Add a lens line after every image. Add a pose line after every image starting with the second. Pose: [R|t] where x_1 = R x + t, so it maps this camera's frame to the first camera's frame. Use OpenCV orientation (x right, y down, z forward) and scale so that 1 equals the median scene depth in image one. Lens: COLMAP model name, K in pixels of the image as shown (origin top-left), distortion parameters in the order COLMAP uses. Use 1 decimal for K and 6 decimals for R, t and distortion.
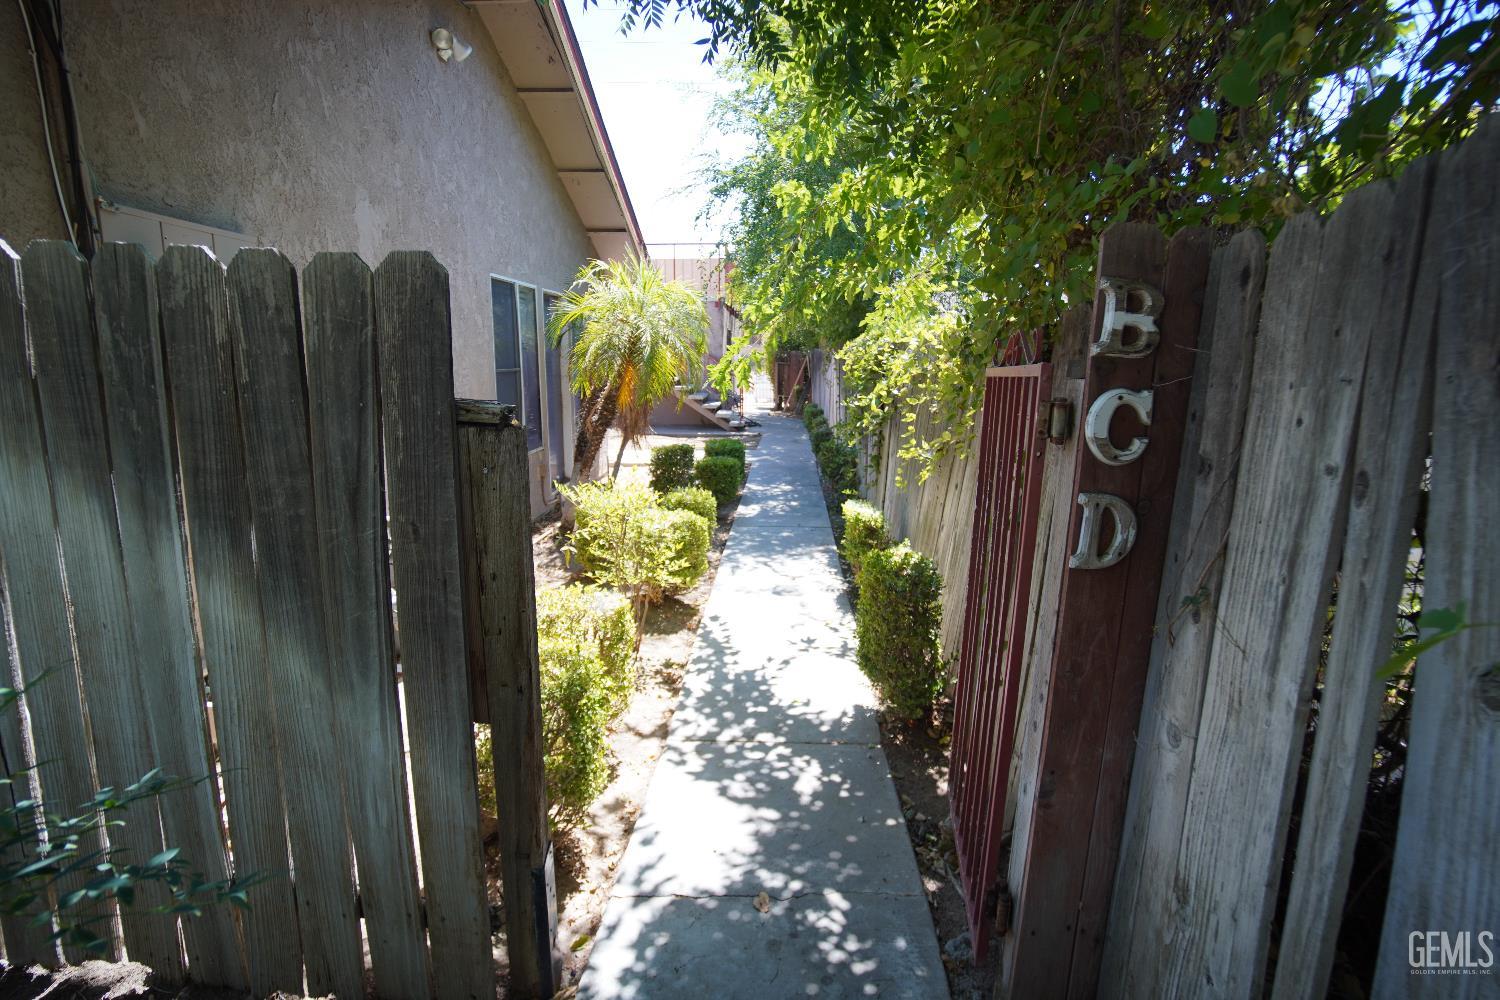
lens RADIAL K [[806.3, 0, 750.4], [0, 806.3, 498.2], [0, 0, 1]] dist [-0.062931, 0.043403]
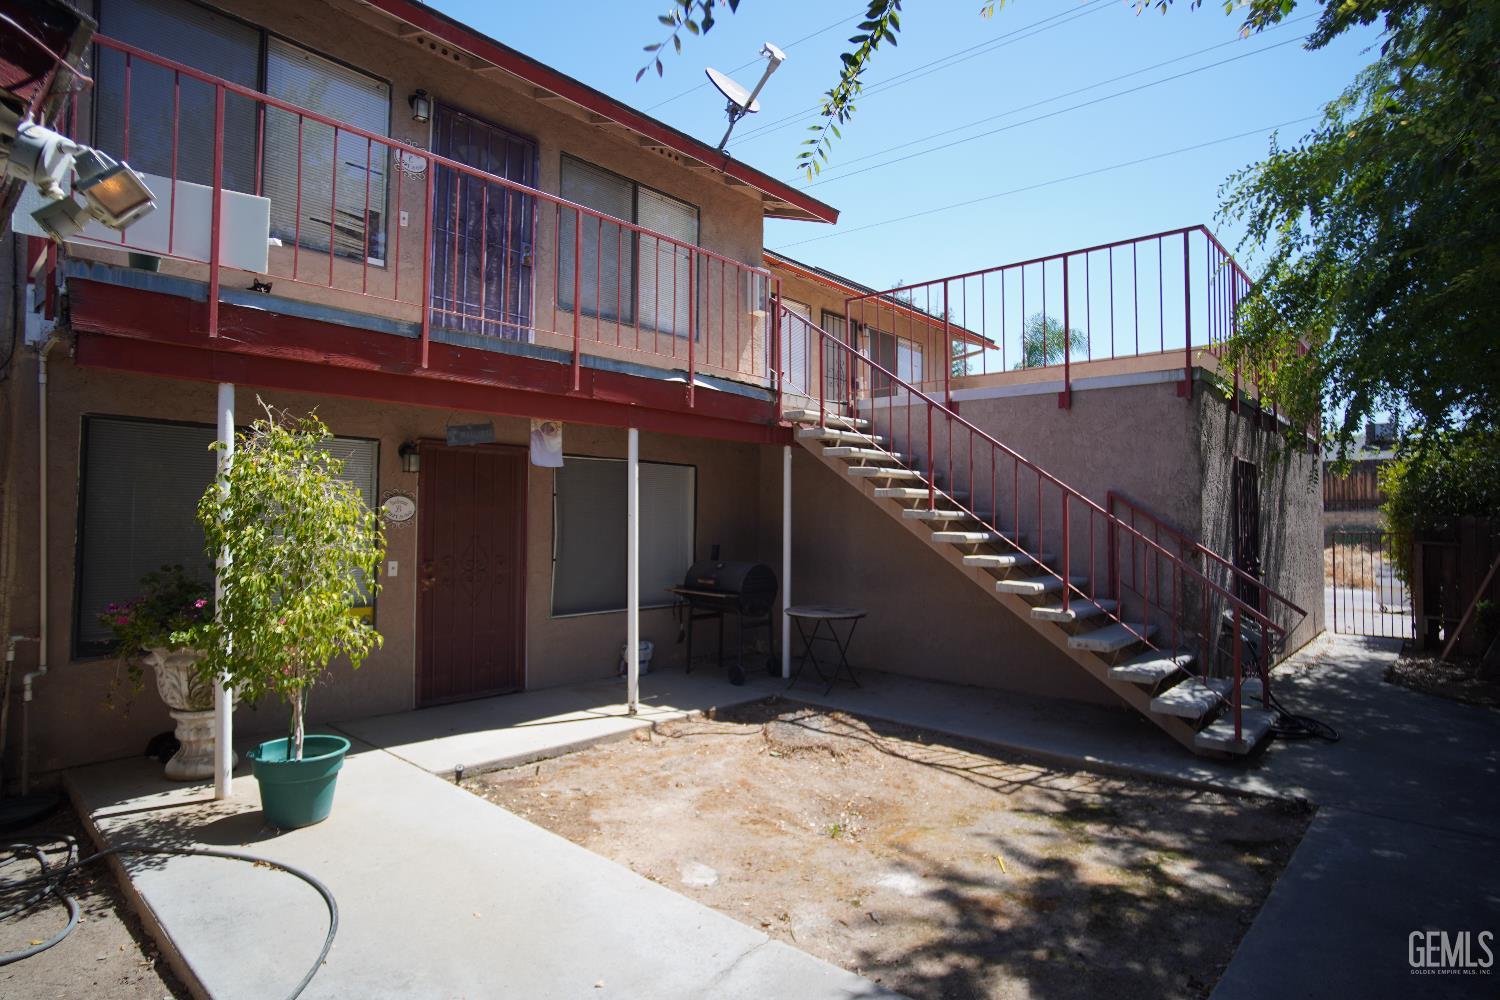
lens RADIAL K [[806.3, 0, 750.4], [0, 806.3, 498.2], [0, 0, 1]] dist [-0.062931, 0.043403]
pose [[0.765947, -0.015543, -0.642716, 0.040418], [-0.116157, 0.979910, -0.162125, -0.106276], [0.632323, 0.198835, 0.748753, 0.586380]]
